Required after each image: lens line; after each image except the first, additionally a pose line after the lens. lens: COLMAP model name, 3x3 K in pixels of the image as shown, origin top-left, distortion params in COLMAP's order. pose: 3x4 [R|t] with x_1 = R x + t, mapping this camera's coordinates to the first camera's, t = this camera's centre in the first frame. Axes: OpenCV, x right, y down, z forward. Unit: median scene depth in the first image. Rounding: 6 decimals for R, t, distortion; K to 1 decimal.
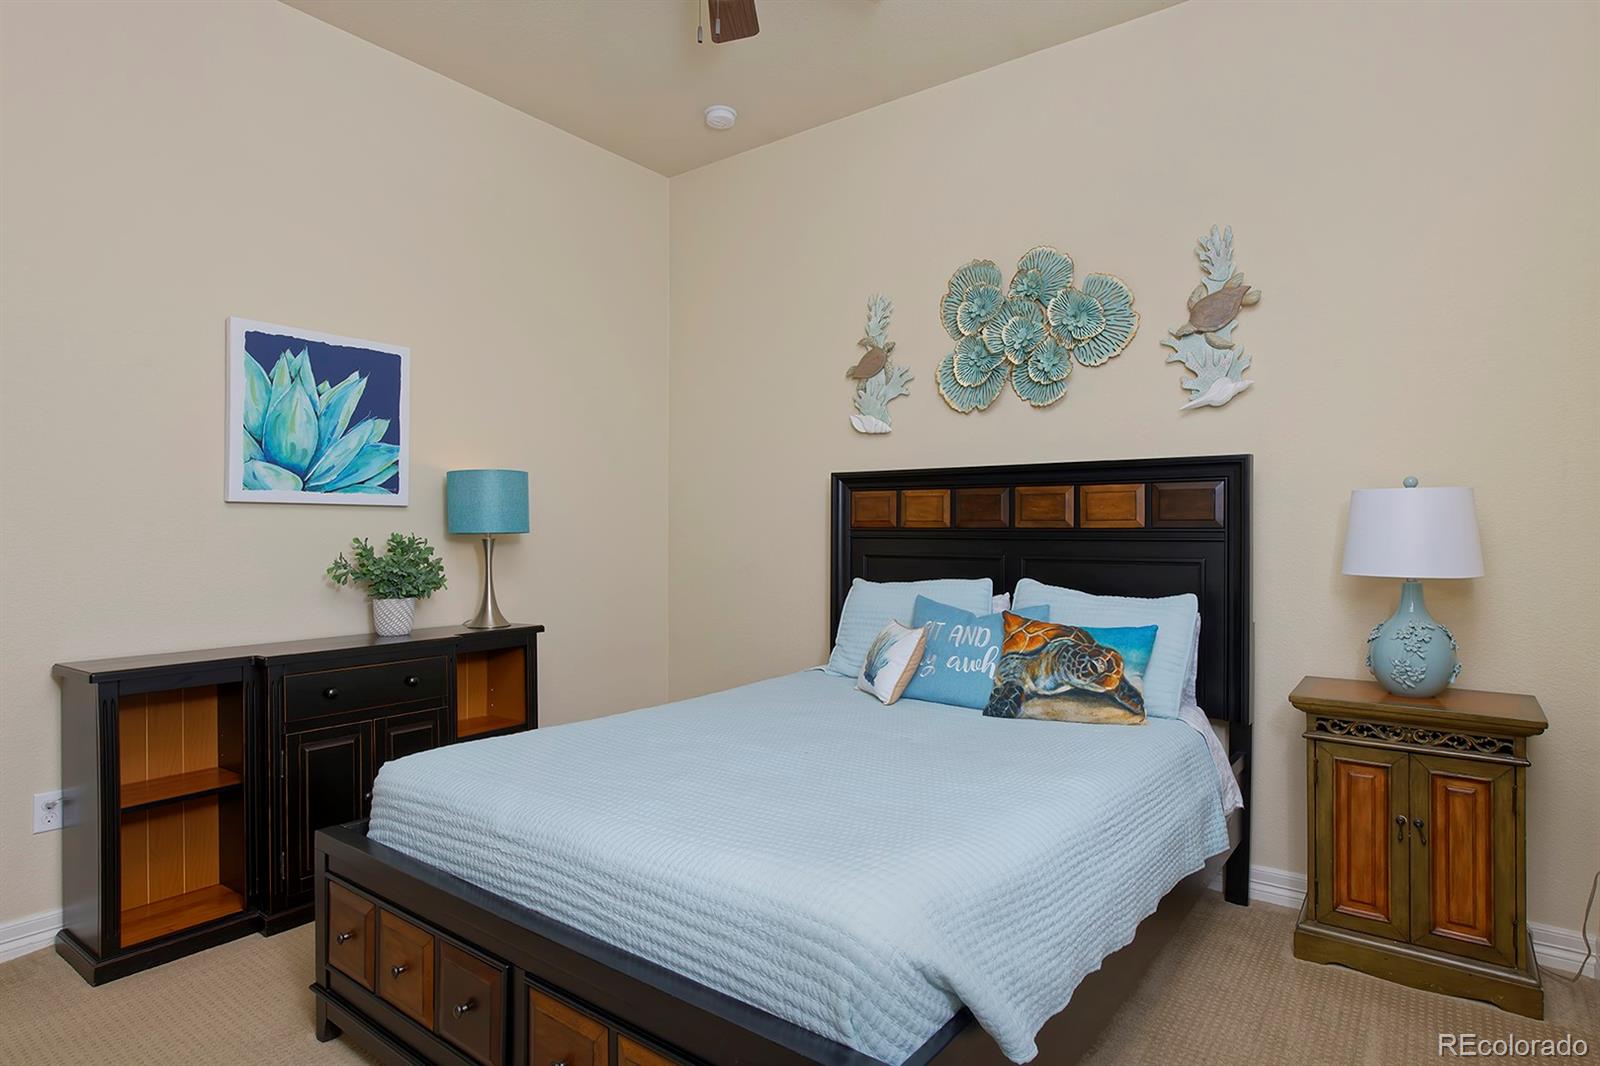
lens RADIAL K [[845.1, 0, 795.4], [0, 845.1, 535.3], [0, 0, 1]] dist [-0.005459, -0.000872]
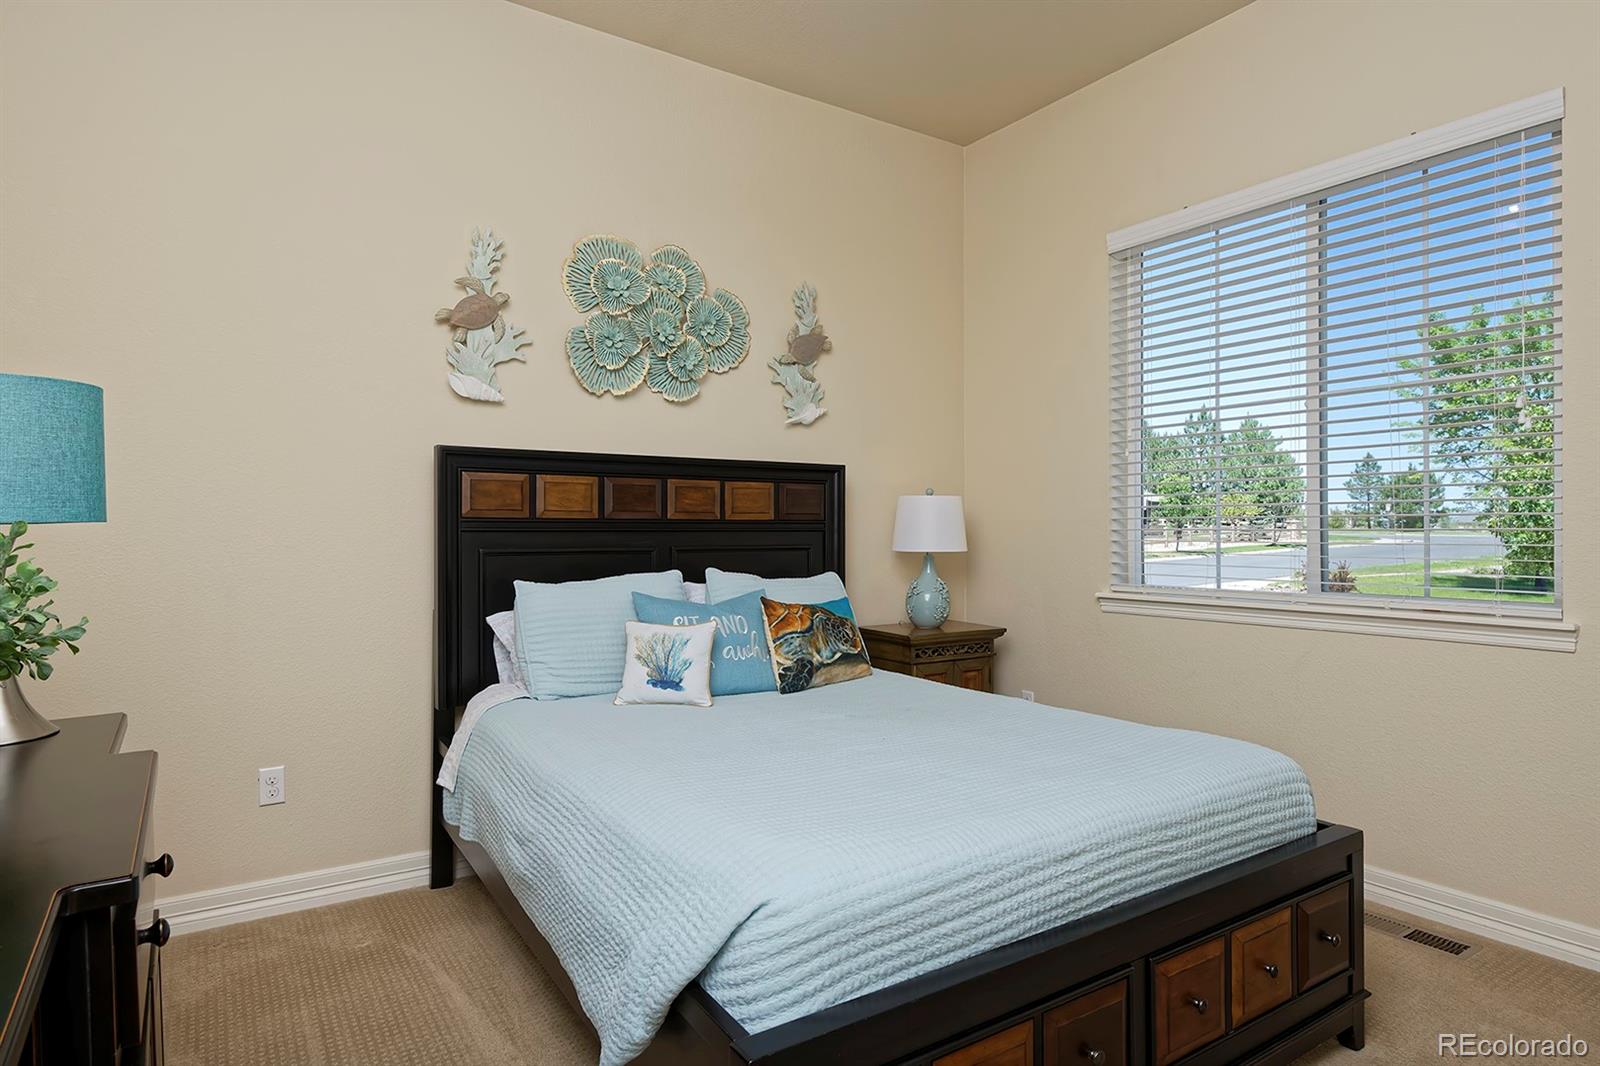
lens RADIAL K [[906.5, 0, 803.5], [0, 906.5, 530.9], [0, 0, 1]] dist [0.000676, -0.001980]
pose [[0.340308, -0.008416, 0.940276, -0.802867], [0.004403, 0.999963, 0.007357, -0.002558], [-0.940304, 0.001636, 0.340333, 0.549144]]
